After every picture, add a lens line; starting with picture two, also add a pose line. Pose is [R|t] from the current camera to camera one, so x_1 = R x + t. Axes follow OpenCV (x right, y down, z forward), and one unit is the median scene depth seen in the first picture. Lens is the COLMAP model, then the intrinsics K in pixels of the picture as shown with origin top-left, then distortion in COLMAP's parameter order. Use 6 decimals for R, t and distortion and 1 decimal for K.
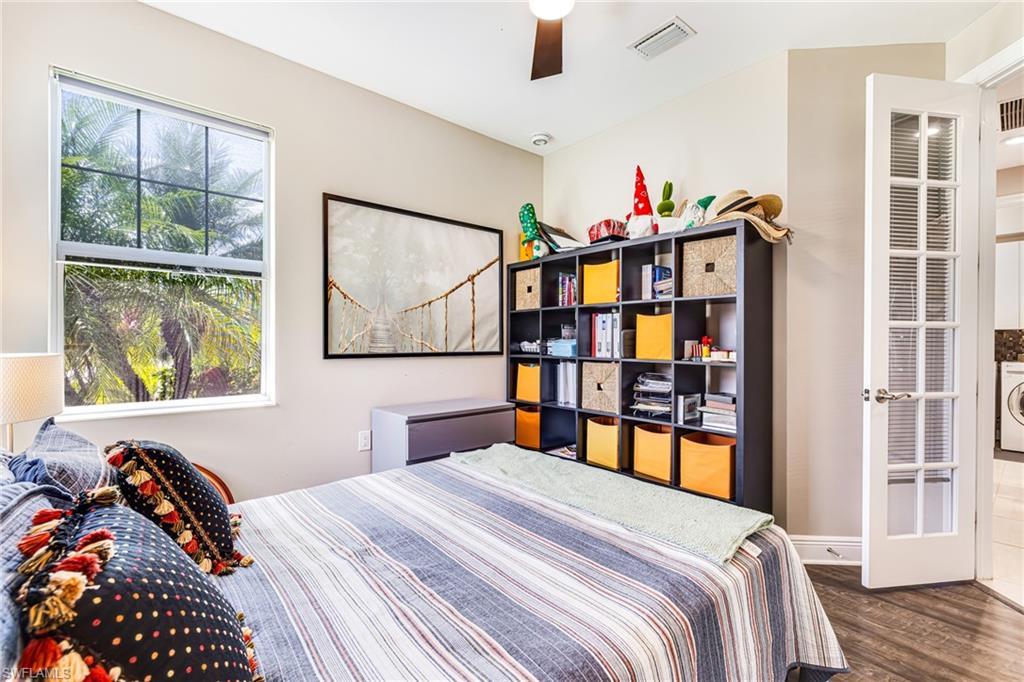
lens RADIAL K [[449.0, 0, 509.9], [0, 449.0, 341.9], [0, 0, 1]] dist [0.000438, 0.000108]
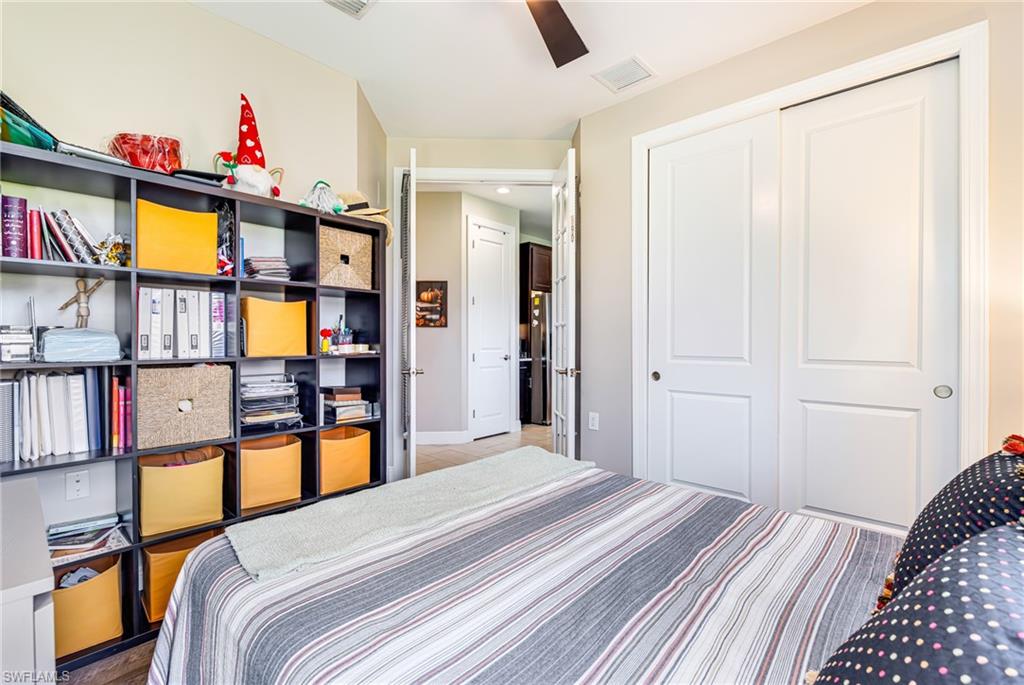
lens RADIAL K [[449.0, 0, 509.9], [0, 449.0, 343.4], [0, 0, 1]] dist [0.000438, 0.000108]
pose [[-0.110245, -0.016278, 0.993771, -0.324760], [-0.001188, 0.999867, 0.016246, 0.001880], [-0.993904, 0.000610, -0.110250, 0.419597]]
